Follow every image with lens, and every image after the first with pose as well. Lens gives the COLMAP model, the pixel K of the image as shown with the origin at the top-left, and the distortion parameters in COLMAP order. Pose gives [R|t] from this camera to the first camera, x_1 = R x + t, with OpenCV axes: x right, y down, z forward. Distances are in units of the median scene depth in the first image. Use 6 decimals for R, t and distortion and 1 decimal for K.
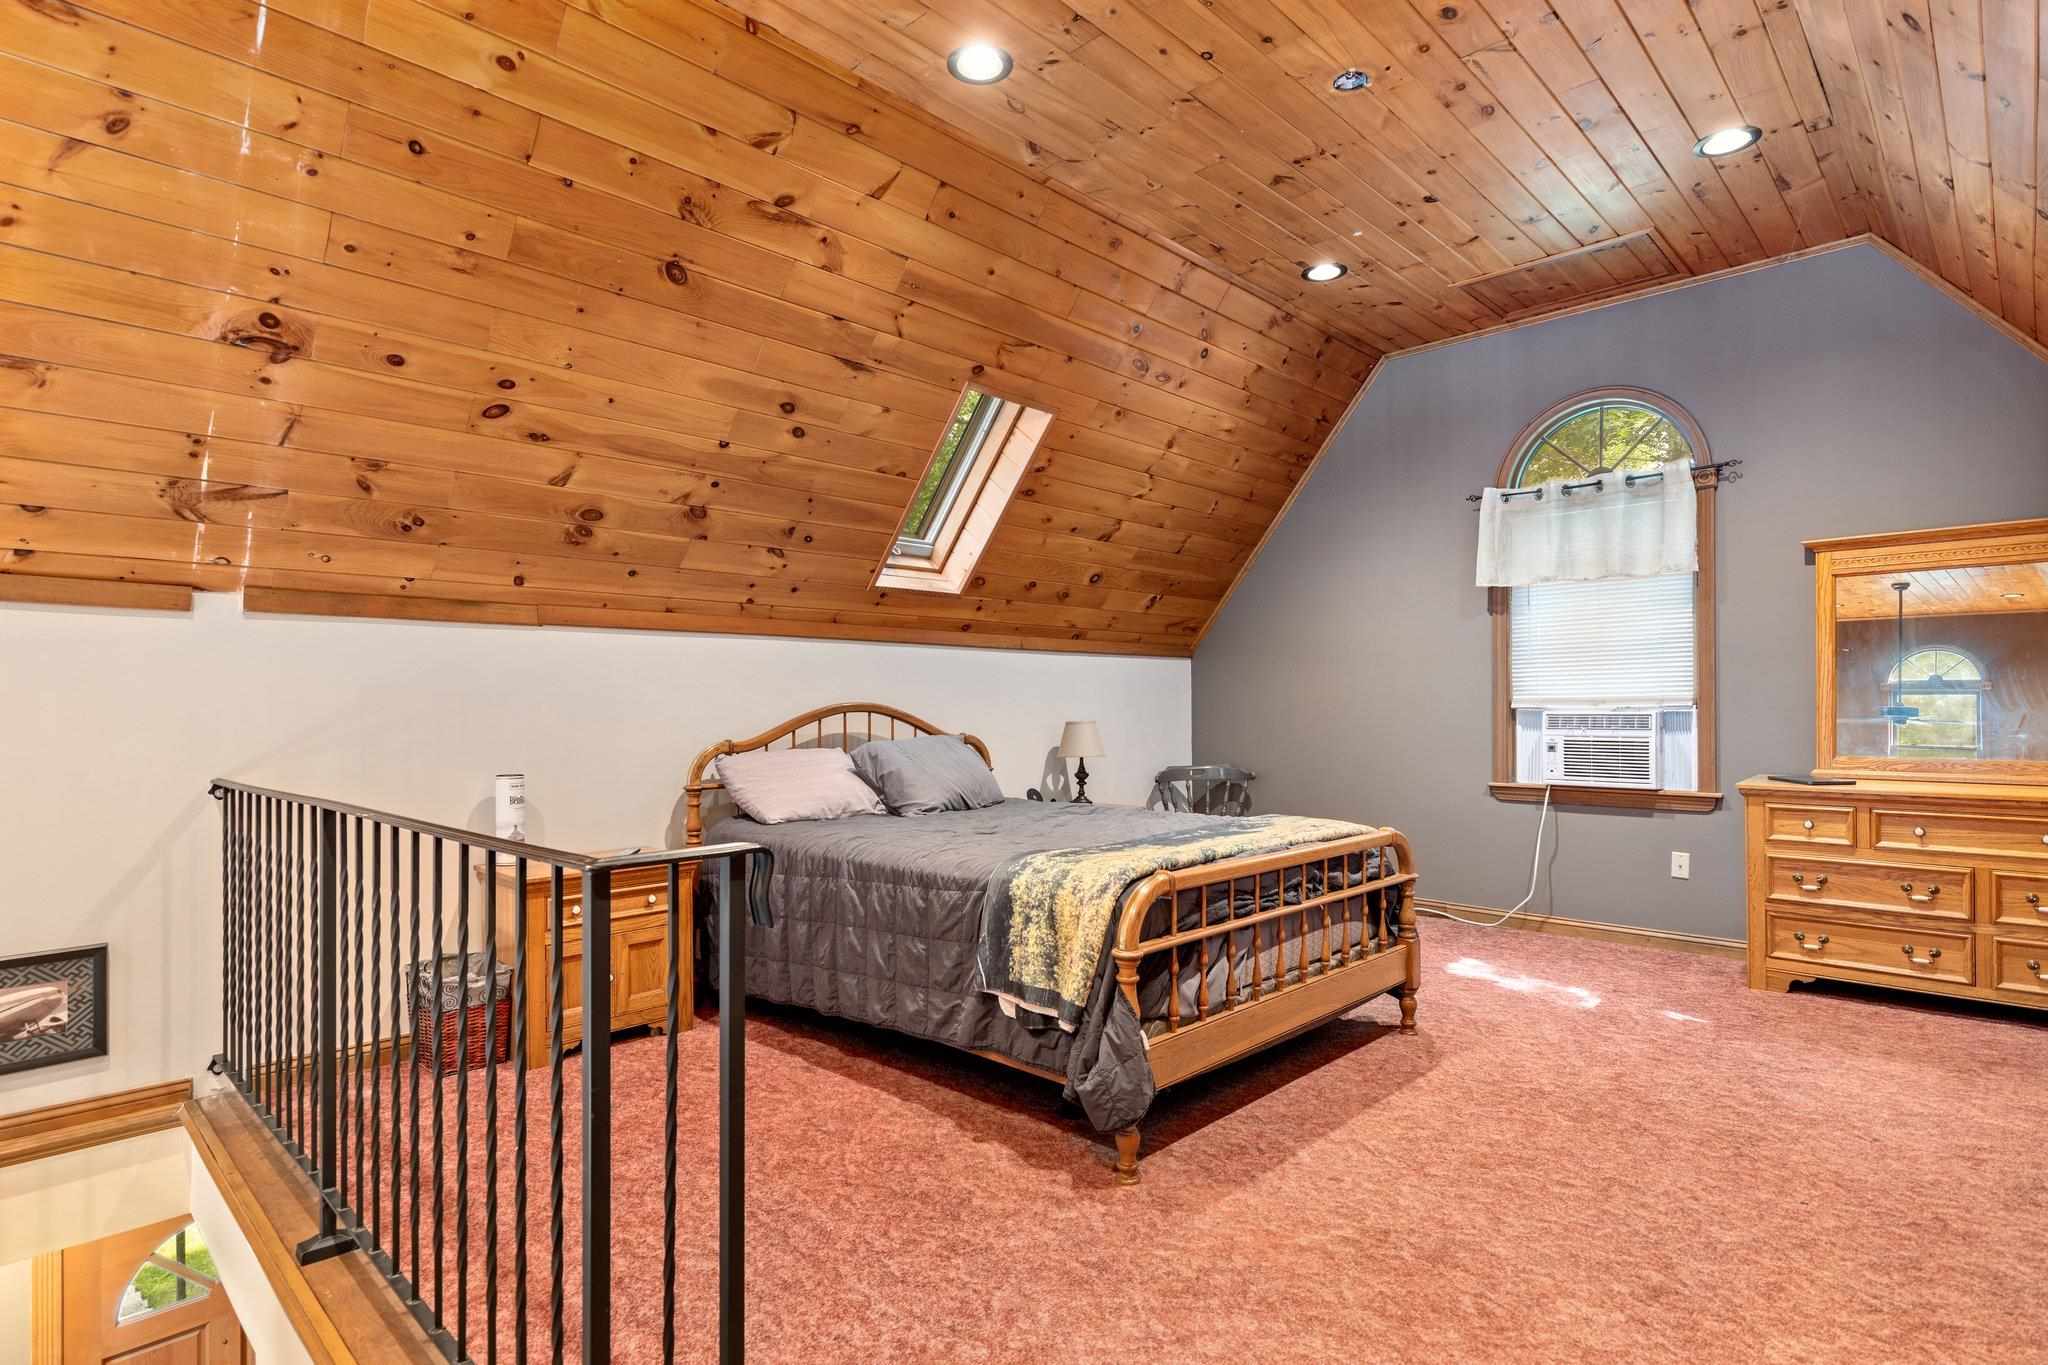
lens RADIAL K [[1038.7, 0, 1031.5], [0, 1038.7, 698.2], [0, 0, 1]] dist [-0.002055, 0.000356]
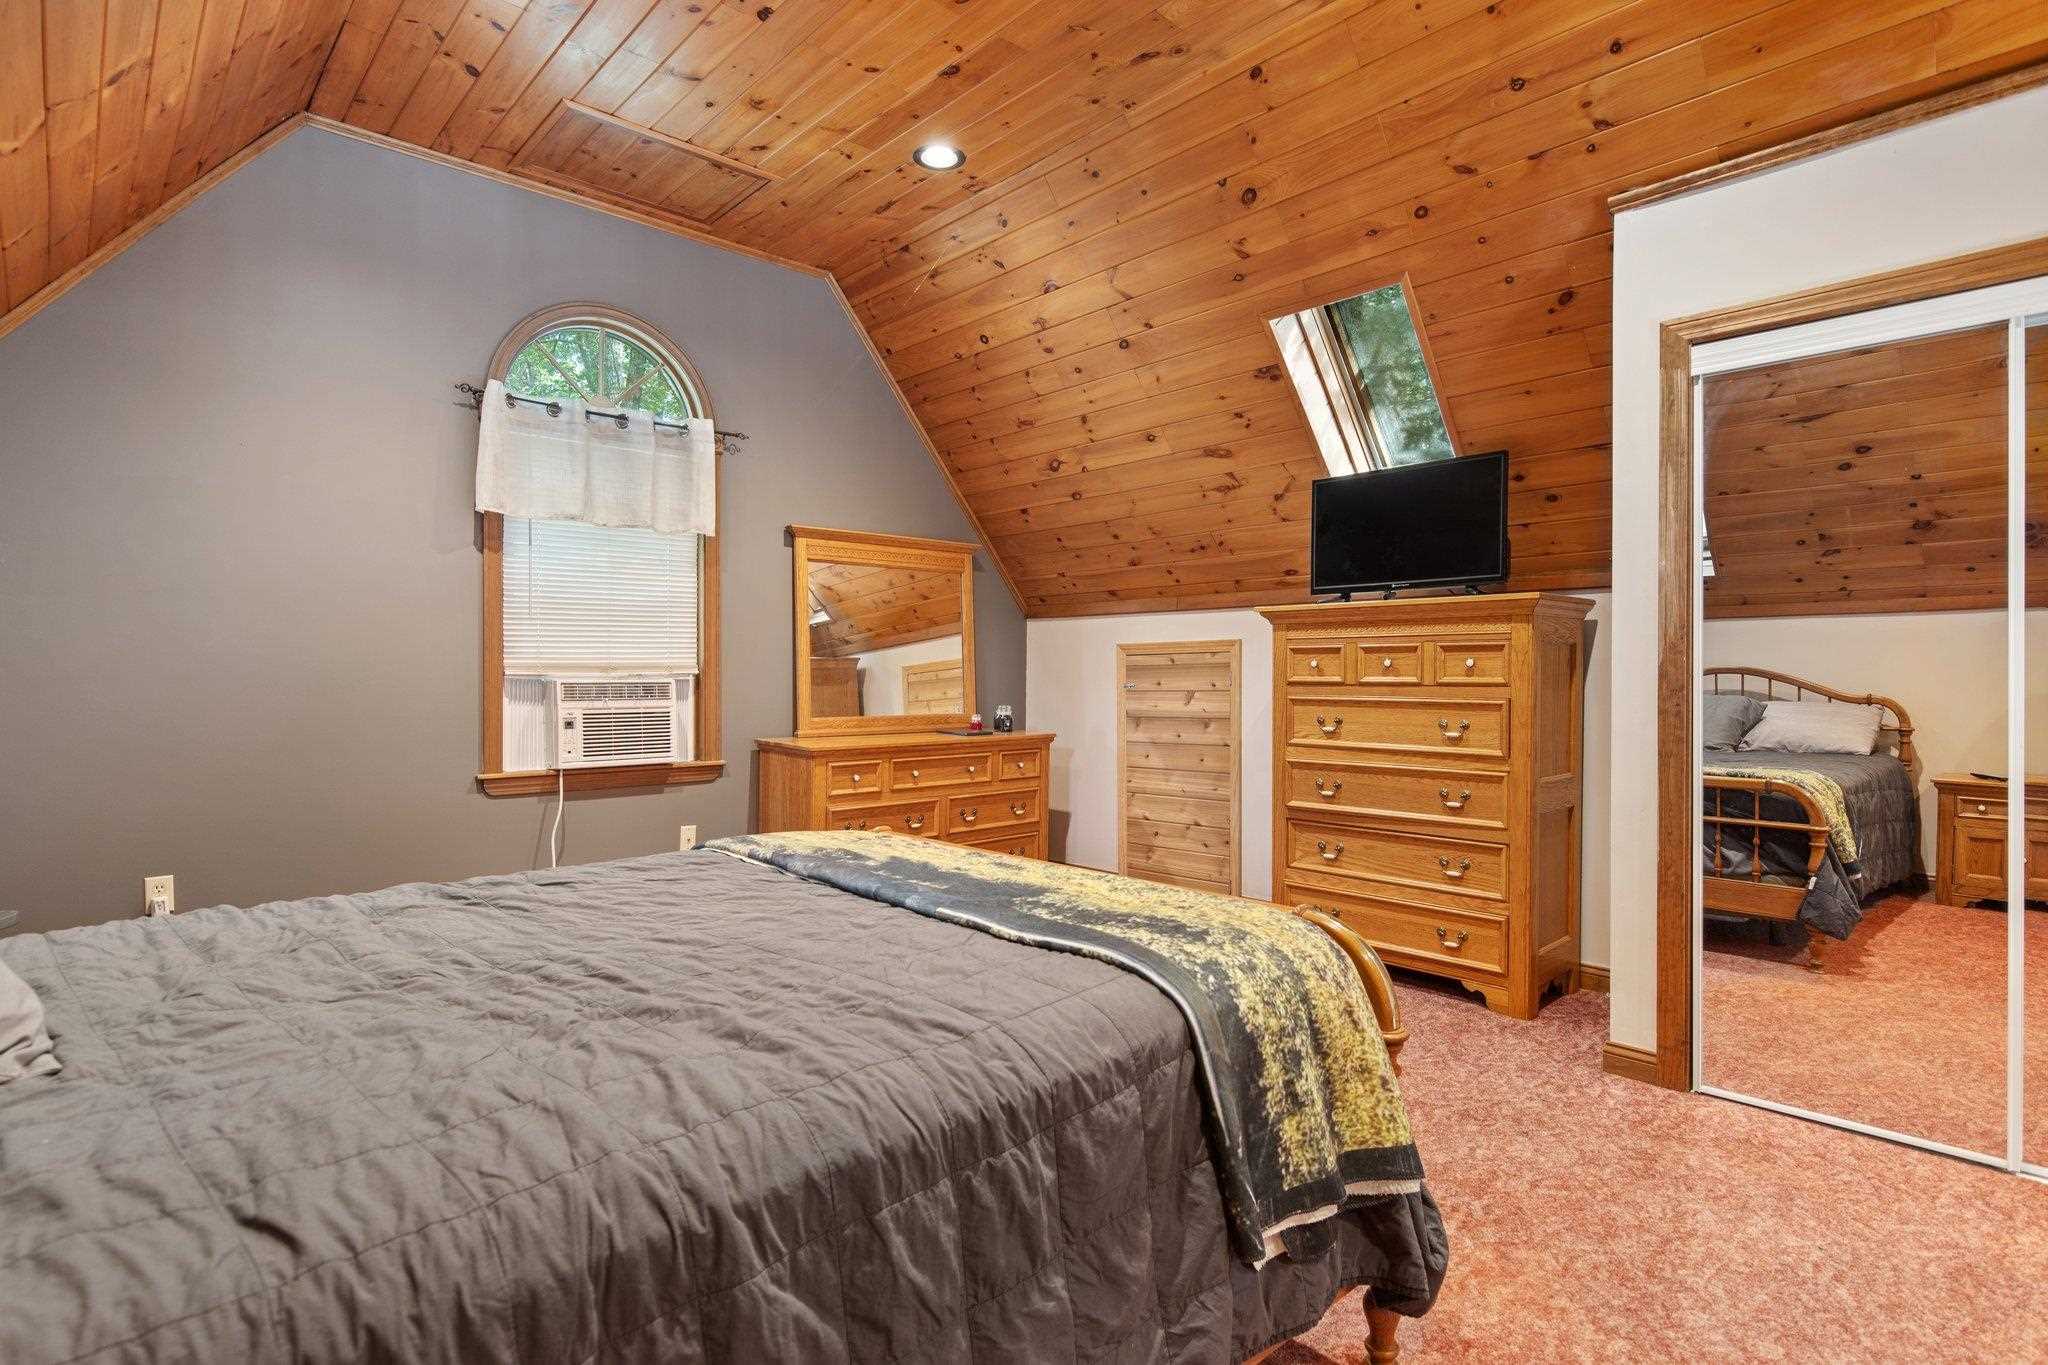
lens RADIAL K [[1038.7, 0, 1019.7], [0, 1038.7, 676.2], [0, 0, 1]] dist [-0.002055, 0.000356]
pose [[0.055794, 0.003096, 0.998437, -0.316817], [-0.008410, 0.999961, -0.002630, 0.010055], [-0.998407, -0.008251, 0.055818, 0.641280]]
